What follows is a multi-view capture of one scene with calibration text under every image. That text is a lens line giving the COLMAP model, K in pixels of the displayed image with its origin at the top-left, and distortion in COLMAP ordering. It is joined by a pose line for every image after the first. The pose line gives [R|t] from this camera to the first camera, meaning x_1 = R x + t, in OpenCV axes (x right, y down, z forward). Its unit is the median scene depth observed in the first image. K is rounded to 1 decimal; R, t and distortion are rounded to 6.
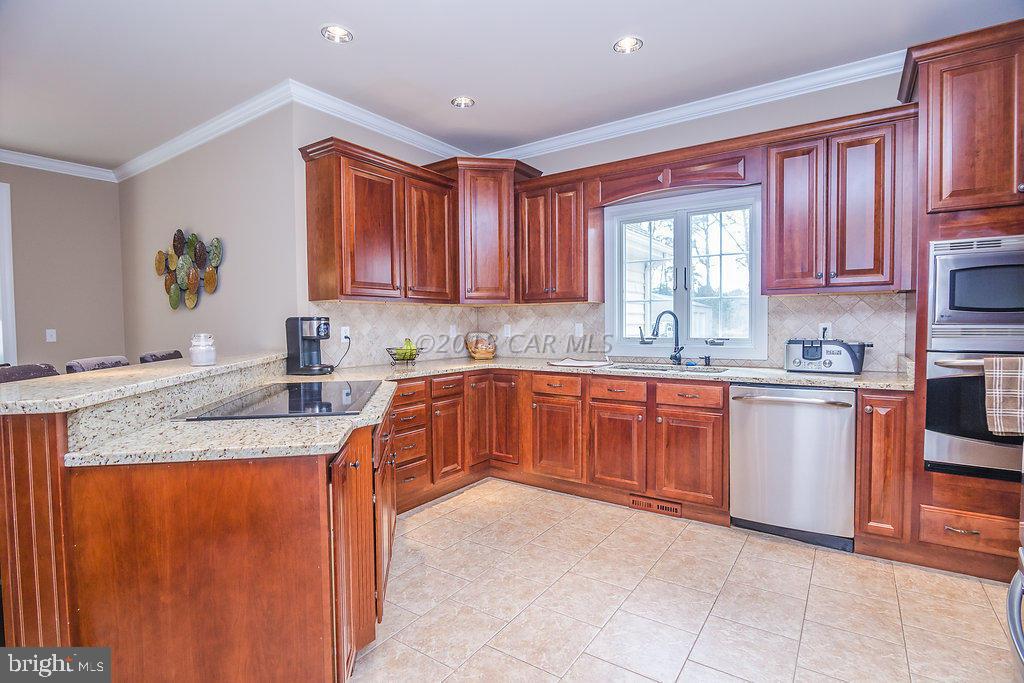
lens RADIAL K [[497.3, 0, 512.0], [0, 497.3, 341.5], [0, 0, 1]] dist [-0.017645, -0.001002]
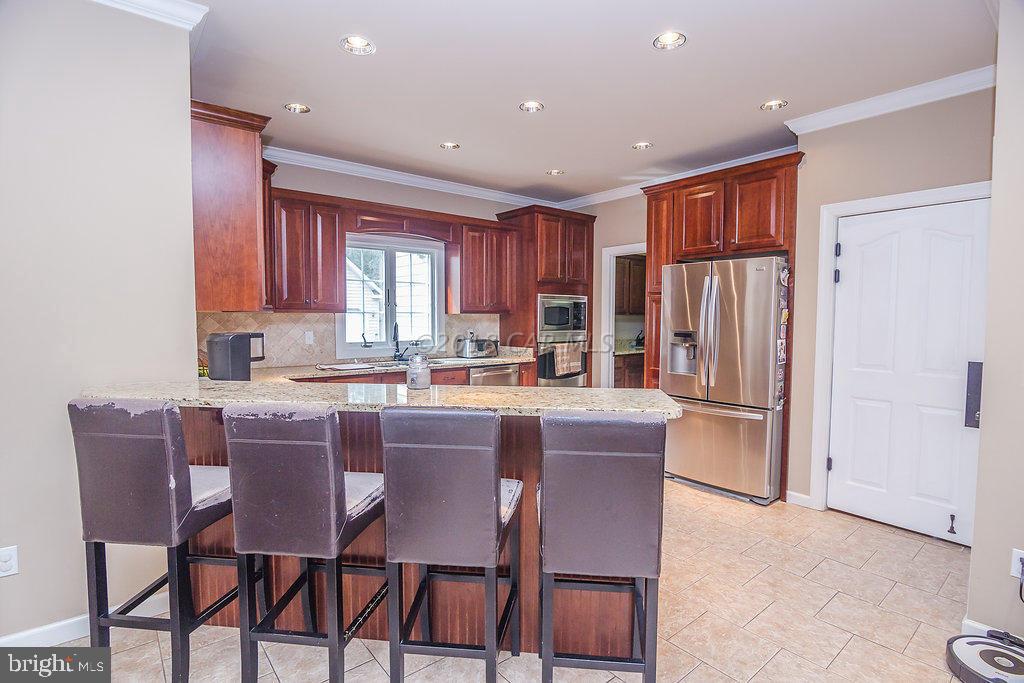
lens RADIAL K [[497.3, 0, 512.0], [0, 497.3, 341.5], [0, 0, 1]] dist [-0.017645, -0.001002]
pose [[0.272063, -0.048742, 0.961044, -0.938246], [0.025975, 0.998724, 0.043300, -0.060526], [-0.961929, 0.013183, 0.272982, 0.344442]]
